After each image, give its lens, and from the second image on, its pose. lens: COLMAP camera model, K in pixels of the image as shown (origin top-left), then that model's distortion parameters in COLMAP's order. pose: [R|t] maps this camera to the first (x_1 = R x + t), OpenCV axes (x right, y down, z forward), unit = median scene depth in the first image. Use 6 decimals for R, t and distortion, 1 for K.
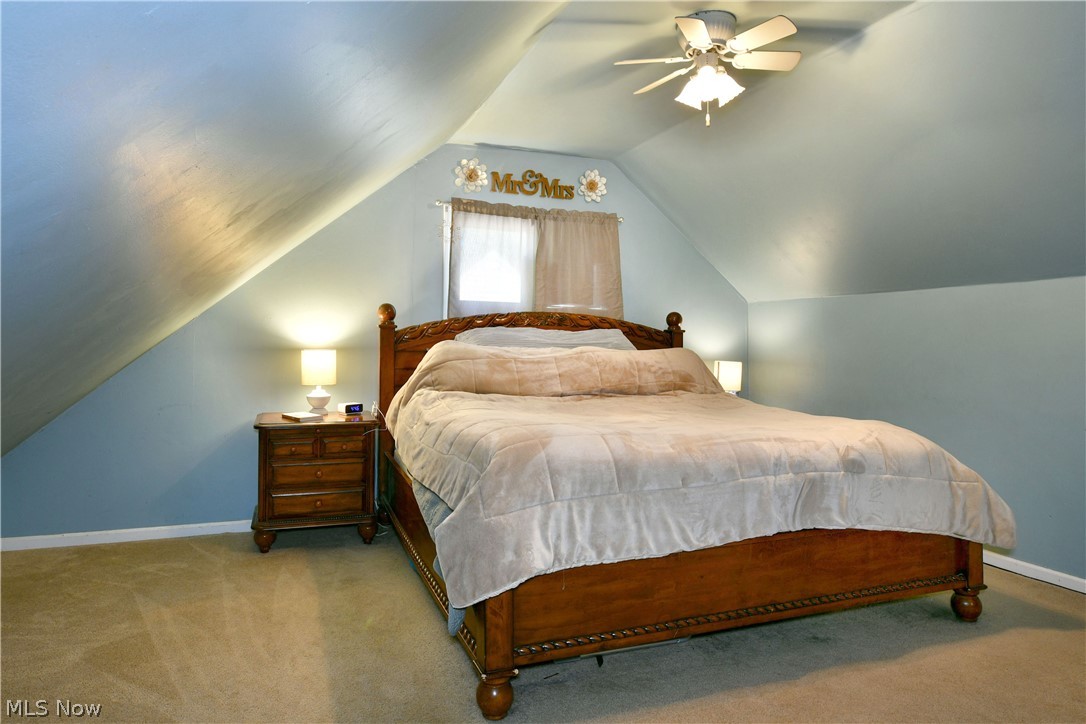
lens RADIAL K [[660.0, 0, 543.0], [0, 660.0, 309.4], [0, 0, 1]] dist [-0.024522, -0.000332]
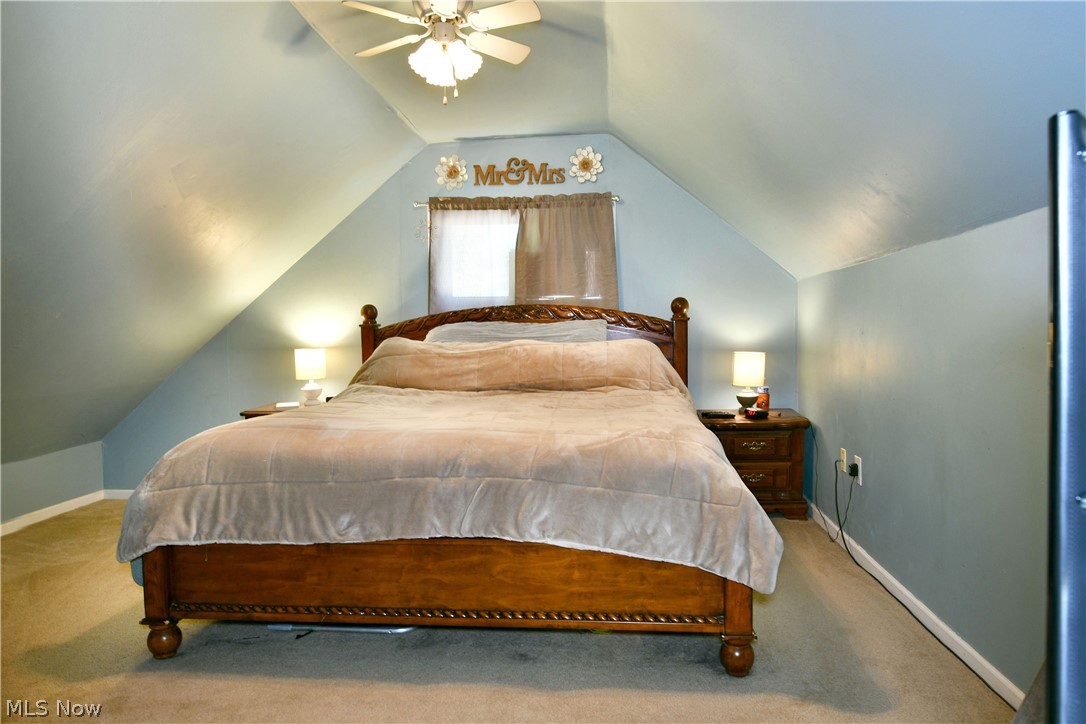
lens RADIAL K [[680.1, 0, 521.5], [0, 680.1, 357.2], [0, 0, 1]] dist [-0.021944, -0.001106]
pose [[0.898946, -0.012511, -0.437880, 0.438983], [0.049854, 0.996020, 0.073890, 0.006574], [0.435213, -0.088253, 0.895992, 0.093295]]
